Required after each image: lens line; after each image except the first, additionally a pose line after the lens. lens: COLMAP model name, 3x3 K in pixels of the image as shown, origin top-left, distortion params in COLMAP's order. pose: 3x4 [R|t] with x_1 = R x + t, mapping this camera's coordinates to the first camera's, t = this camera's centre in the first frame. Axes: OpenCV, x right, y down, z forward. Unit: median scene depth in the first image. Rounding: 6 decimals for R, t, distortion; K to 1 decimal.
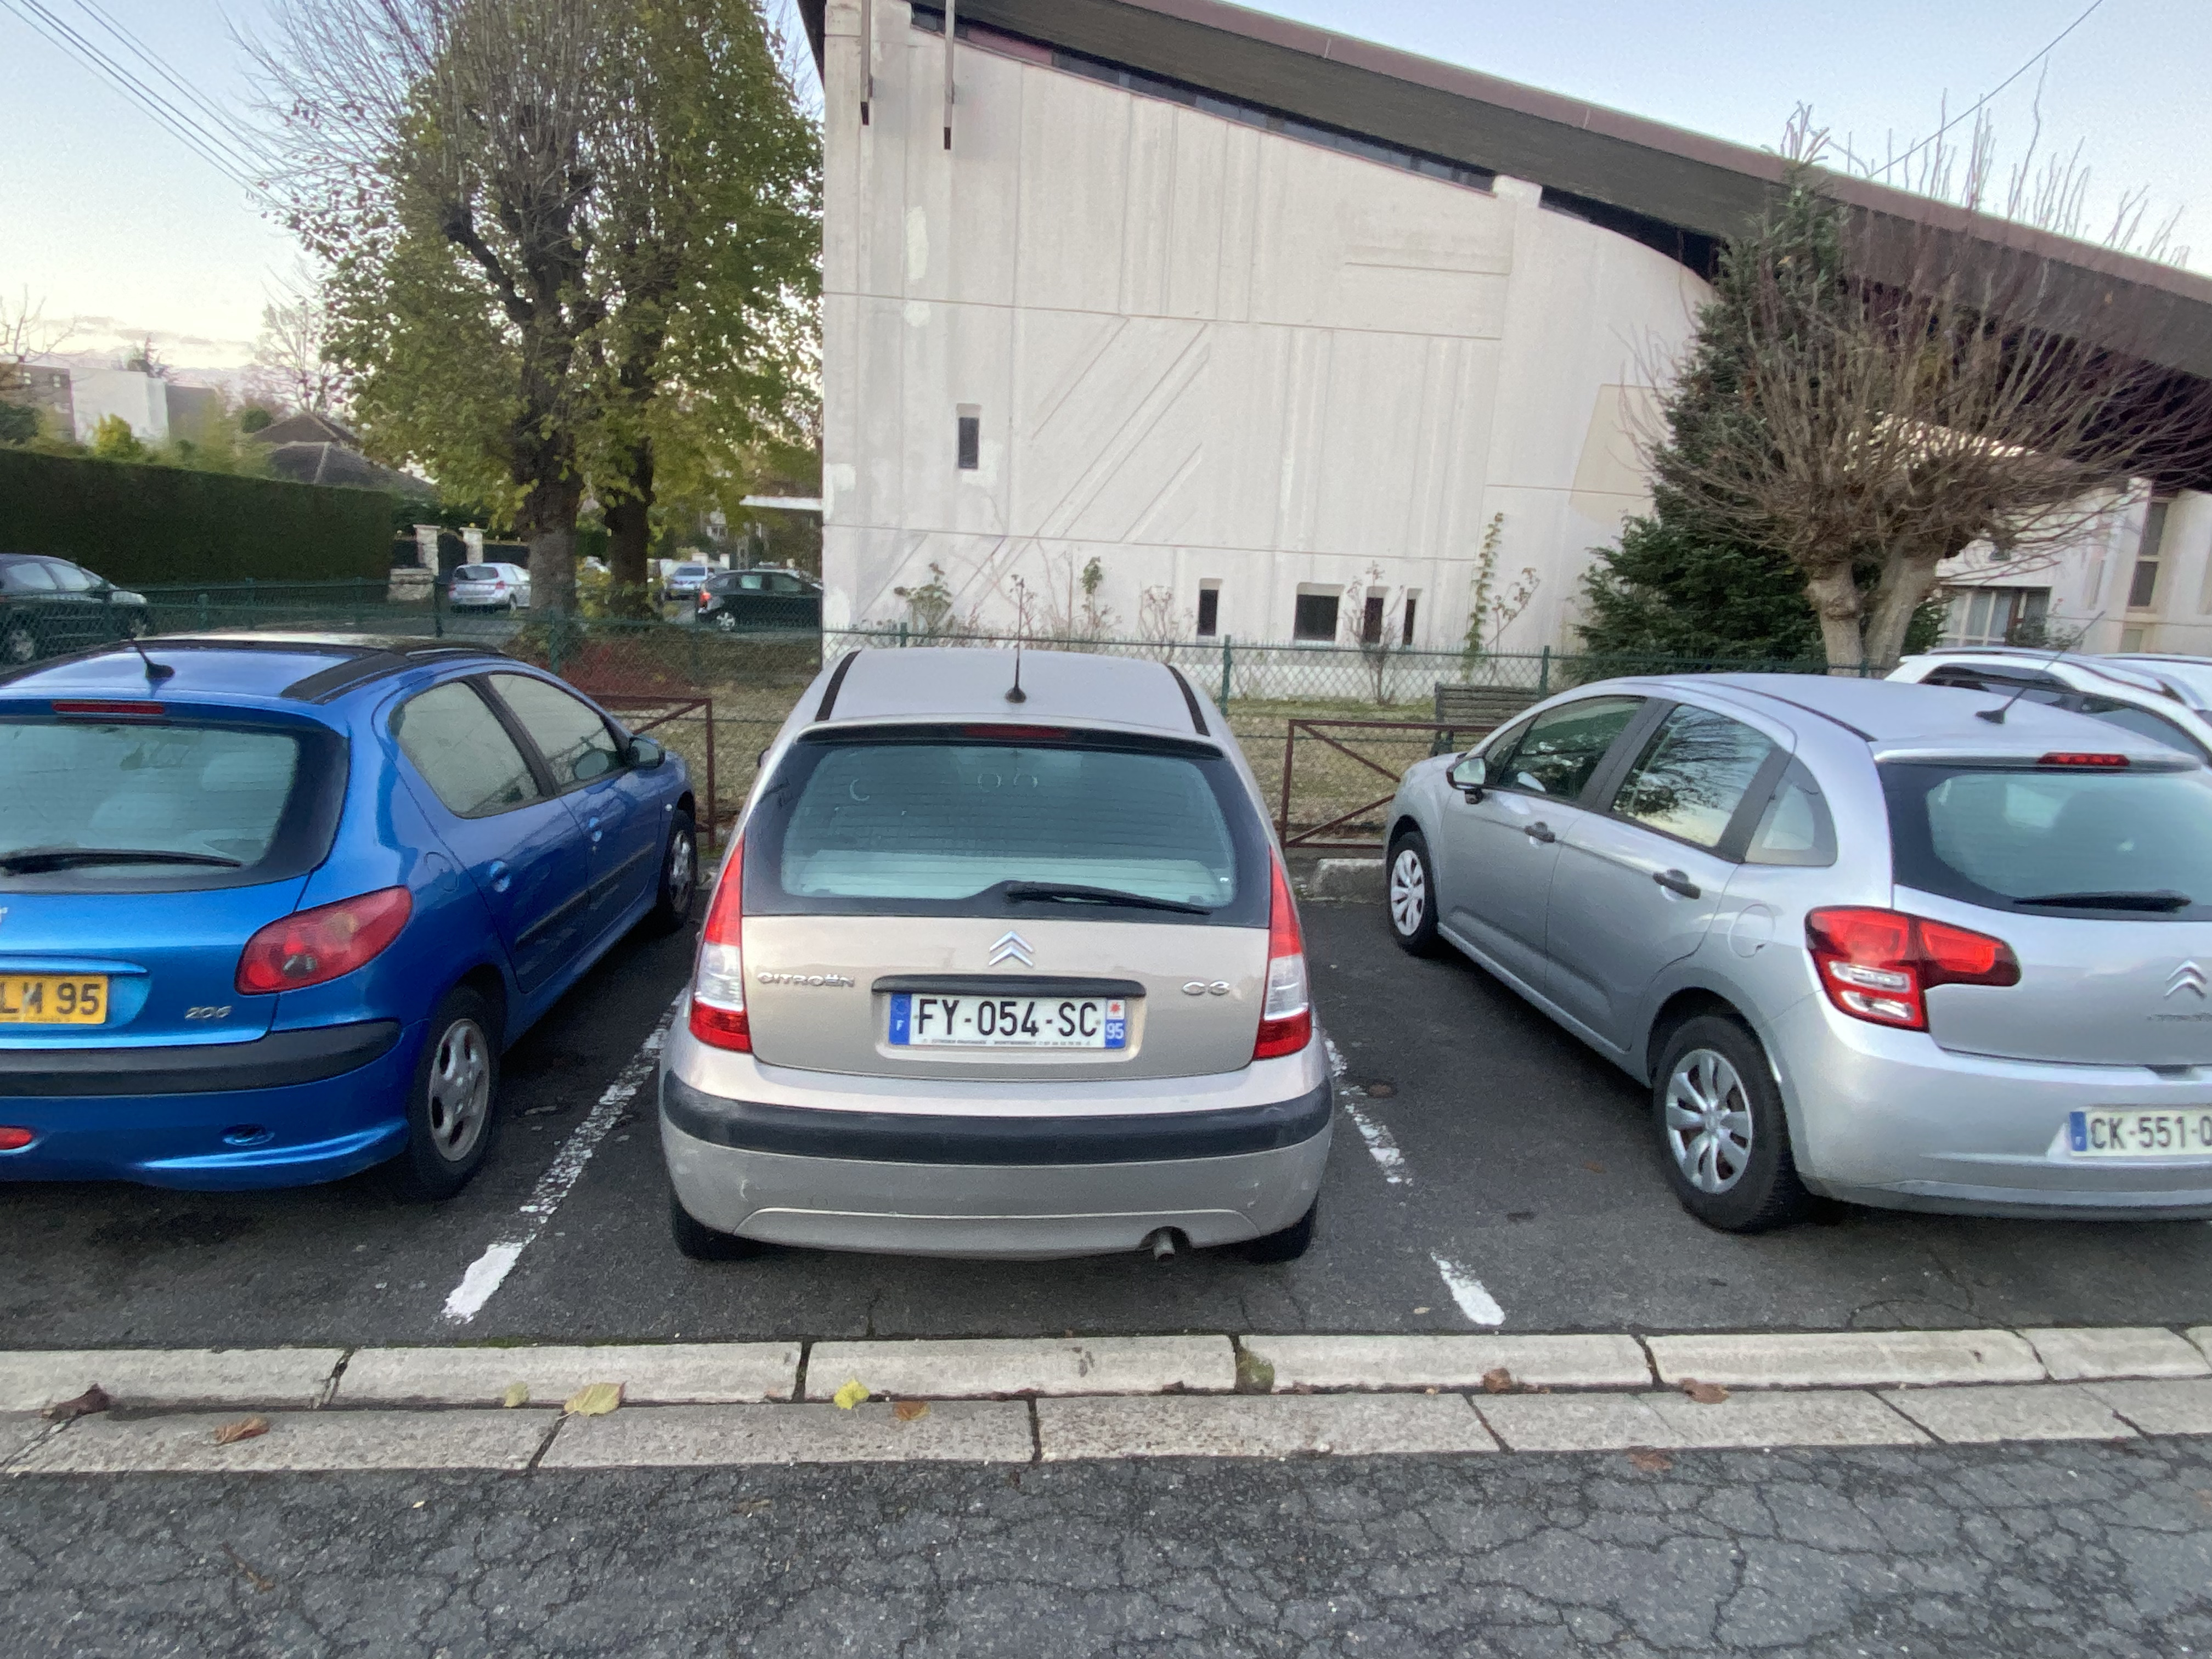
lens RADIAL K [[1275.9, 0, 1110.1], [0, 1275.9, 834.1], [0, 0, 1]] dist [-0.007288, -0.007057]
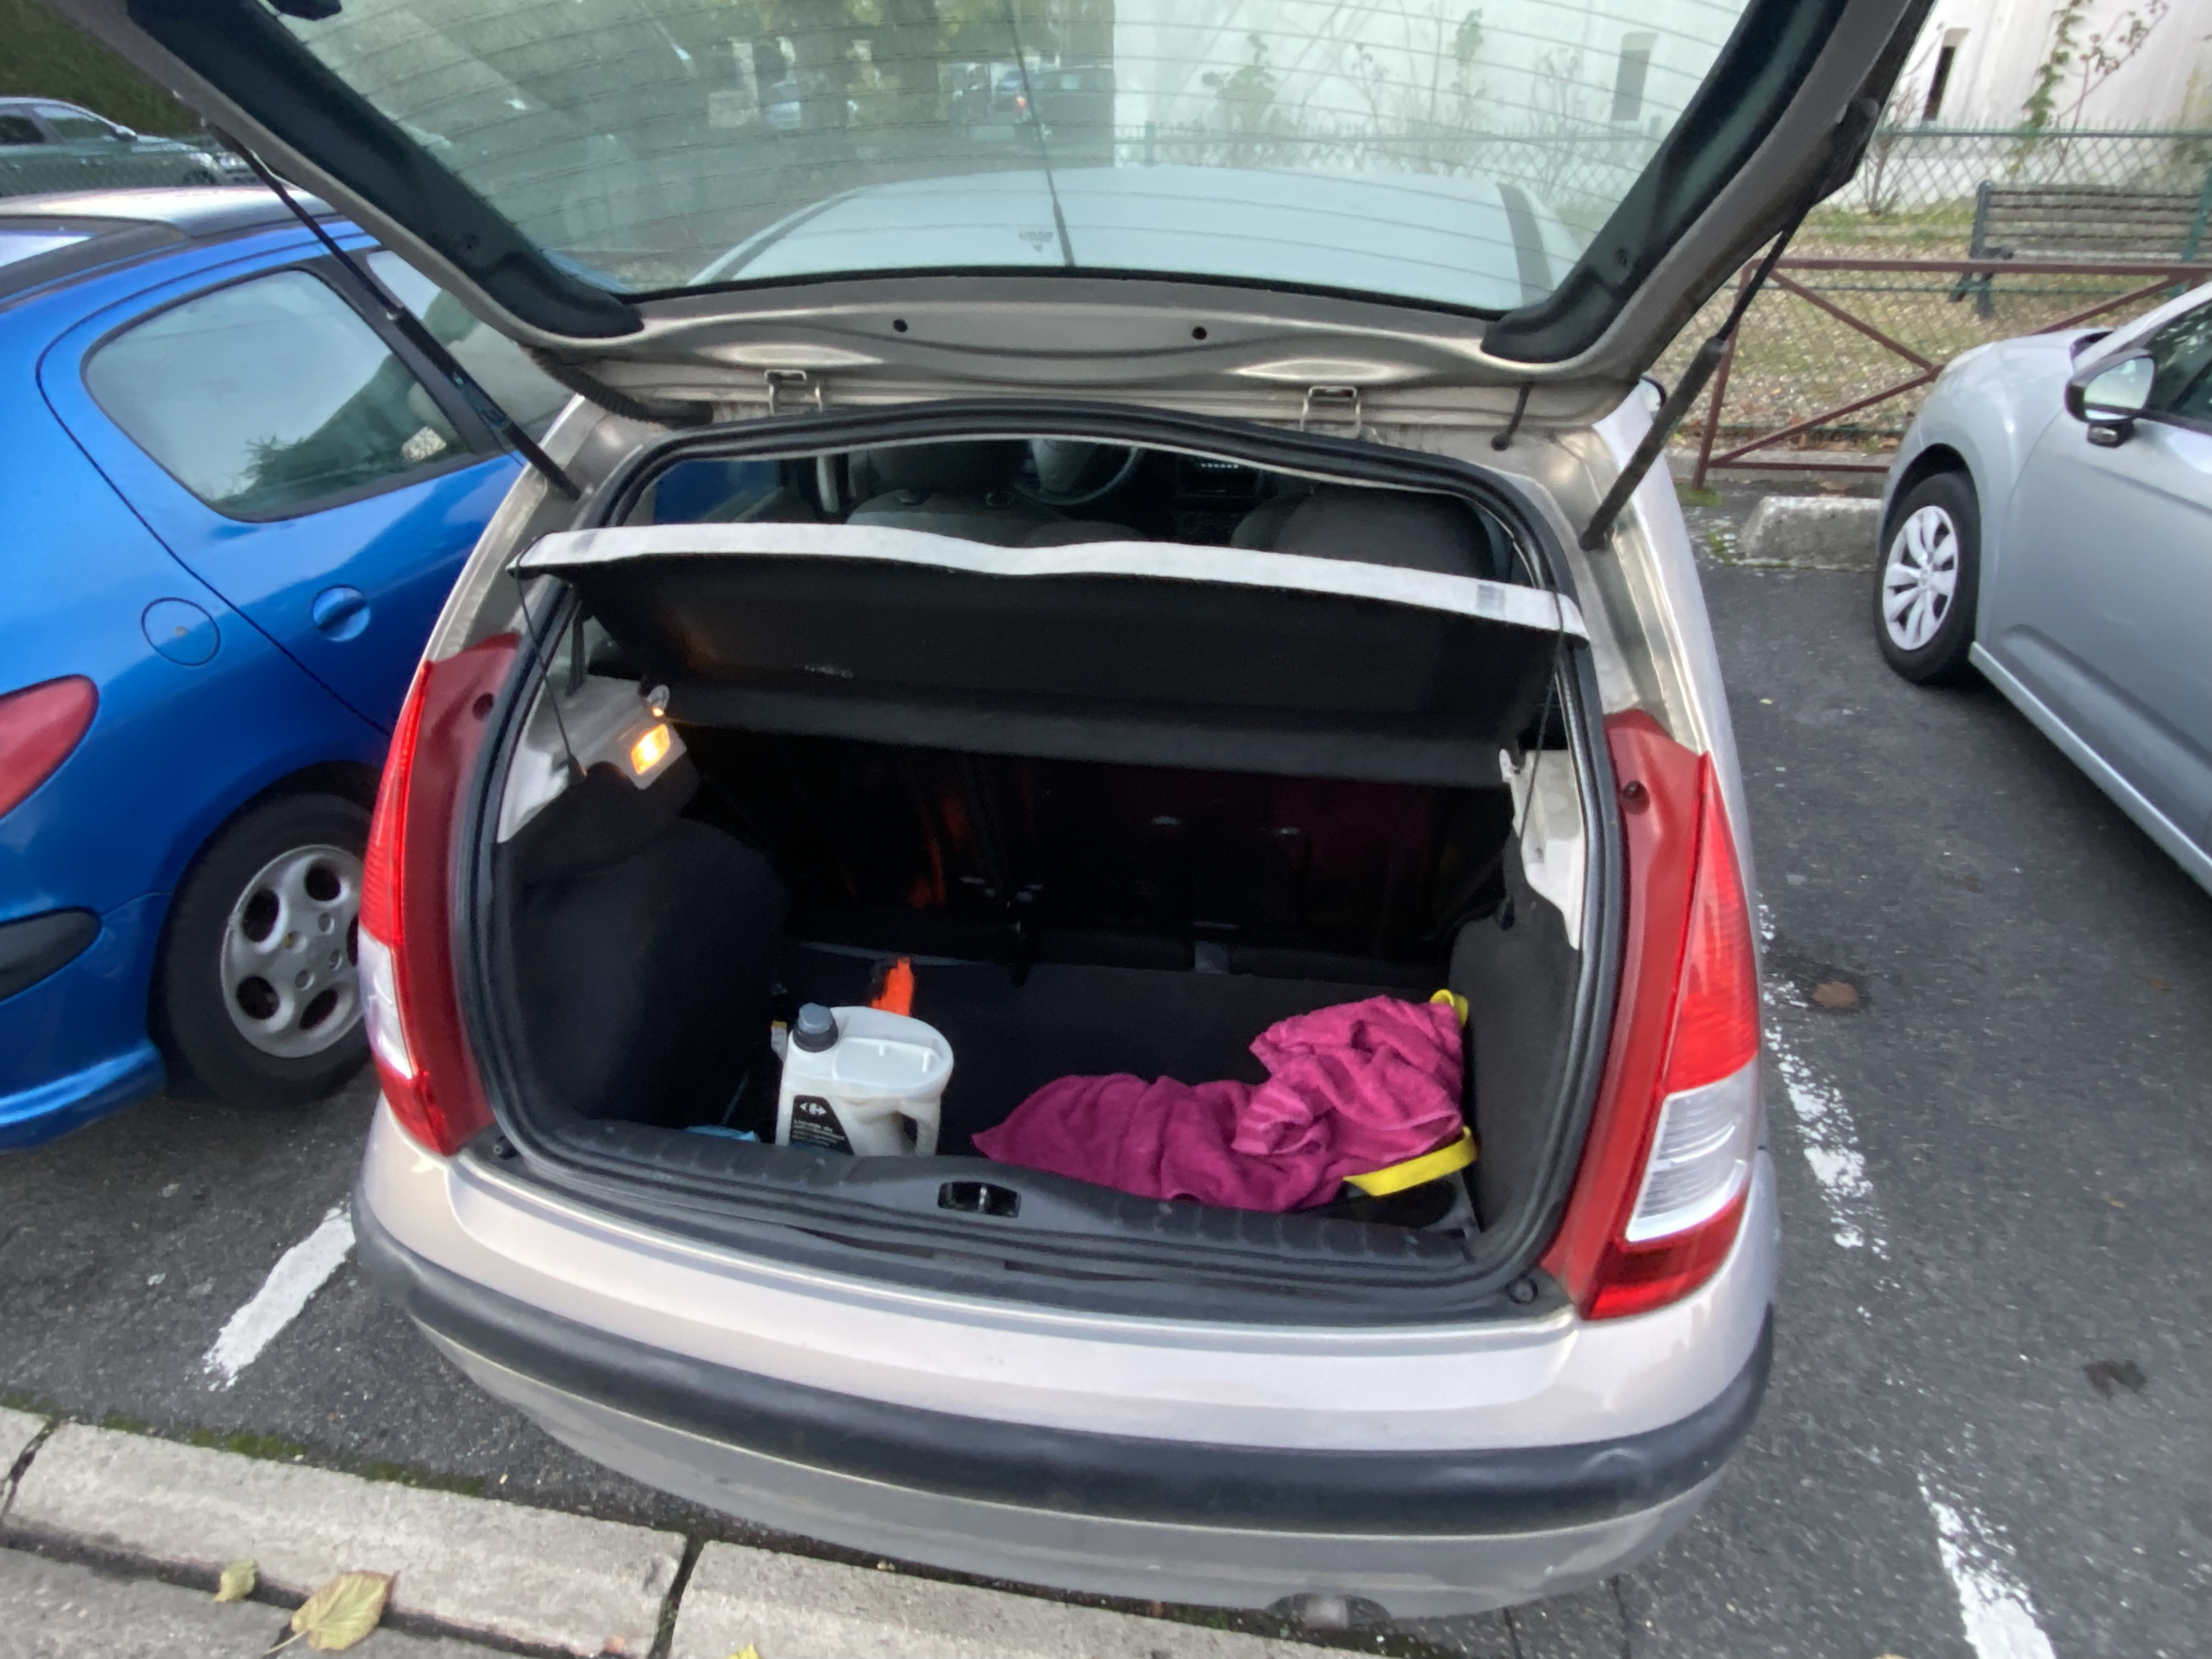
lens RADIAL K [[1275.9, 0, 1100.5], [0, 1275.9, 822.2], [0, 0, 1]] dist [-0.007288, -0.007057]
pose [[0.960906, 0.085976, -0.263187, 0.029398], [0.006195, 0.943652, 0.330883, -0.045419], [0.276805, -0.319578, 0.906228, 0.308814]]
